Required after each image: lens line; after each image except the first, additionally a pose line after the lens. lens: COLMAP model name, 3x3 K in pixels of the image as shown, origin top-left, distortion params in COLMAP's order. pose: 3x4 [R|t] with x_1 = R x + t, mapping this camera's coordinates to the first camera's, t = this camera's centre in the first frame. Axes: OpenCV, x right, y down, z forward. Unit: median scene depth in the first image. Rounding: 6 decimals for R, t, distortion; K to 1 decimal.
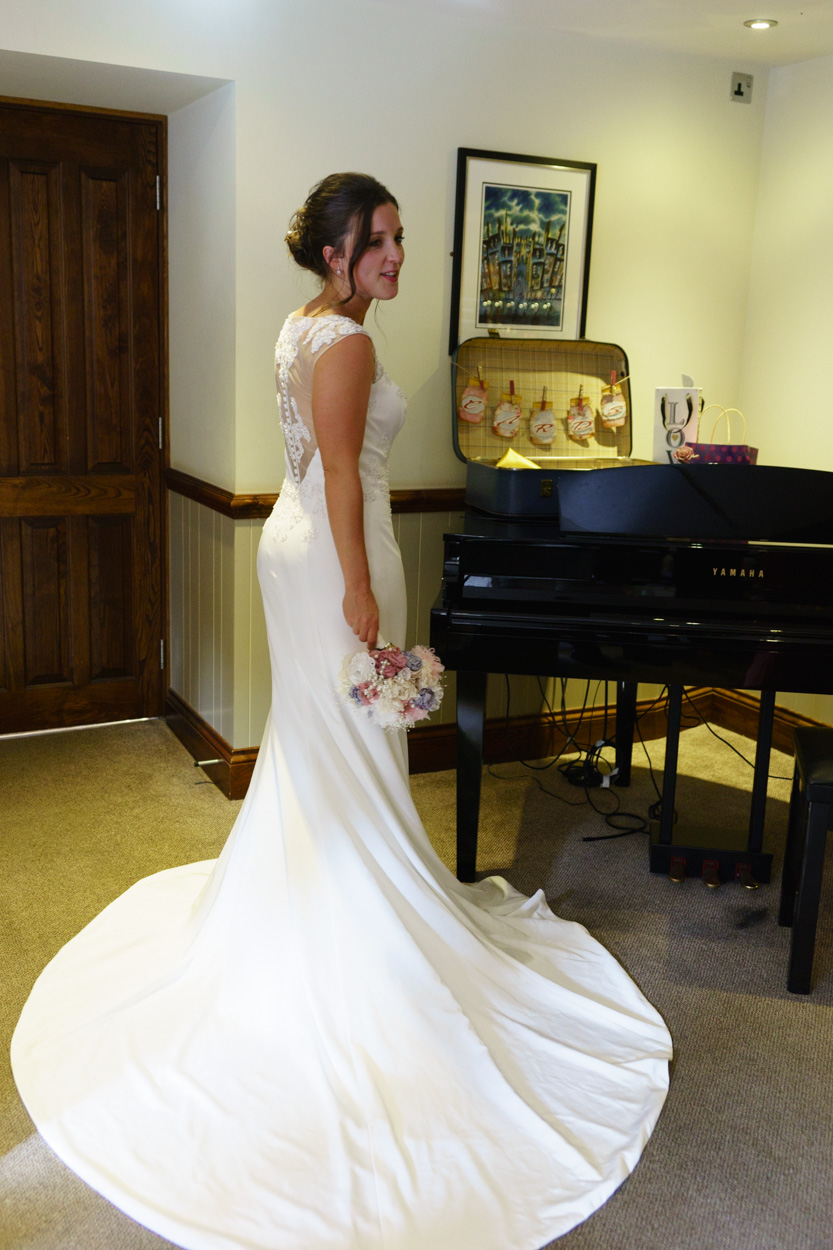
lens RADIAL K [[1381.9, 0, 416.5], [0, 1381.9, 625.0], [0, 0, 1]] dist [0.129943, 0.001261]
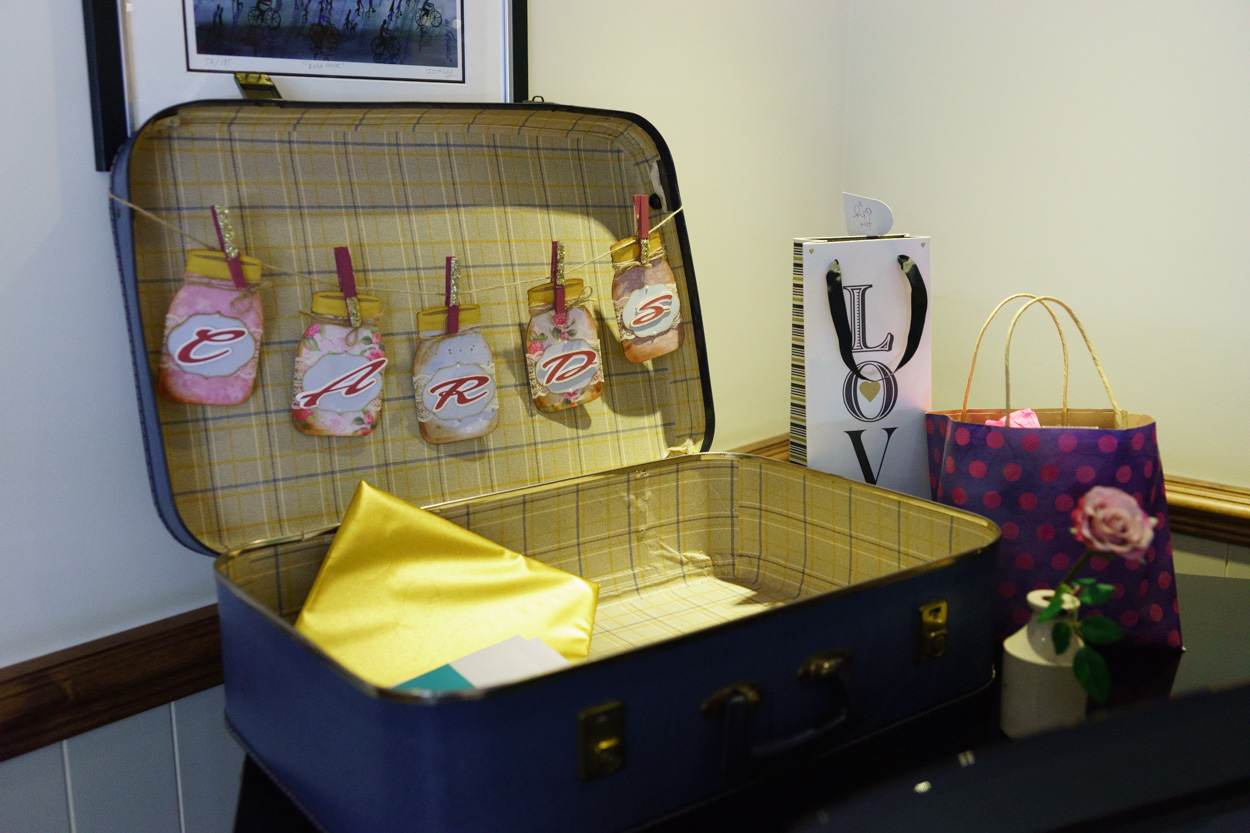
lens RADIAL K [[1306.6, 0, 625.0], [0, 1306.6, 416.5], [0, 0, 1]] dist [-0.002165, 0.001847]
pose [[0.936104, -0.111587, 0.333552, 0.028697], [0.109773, 0.993658, 0.024345, -0.138659], [-0.334154, 0.013826, 0.942417, 0.711626]]
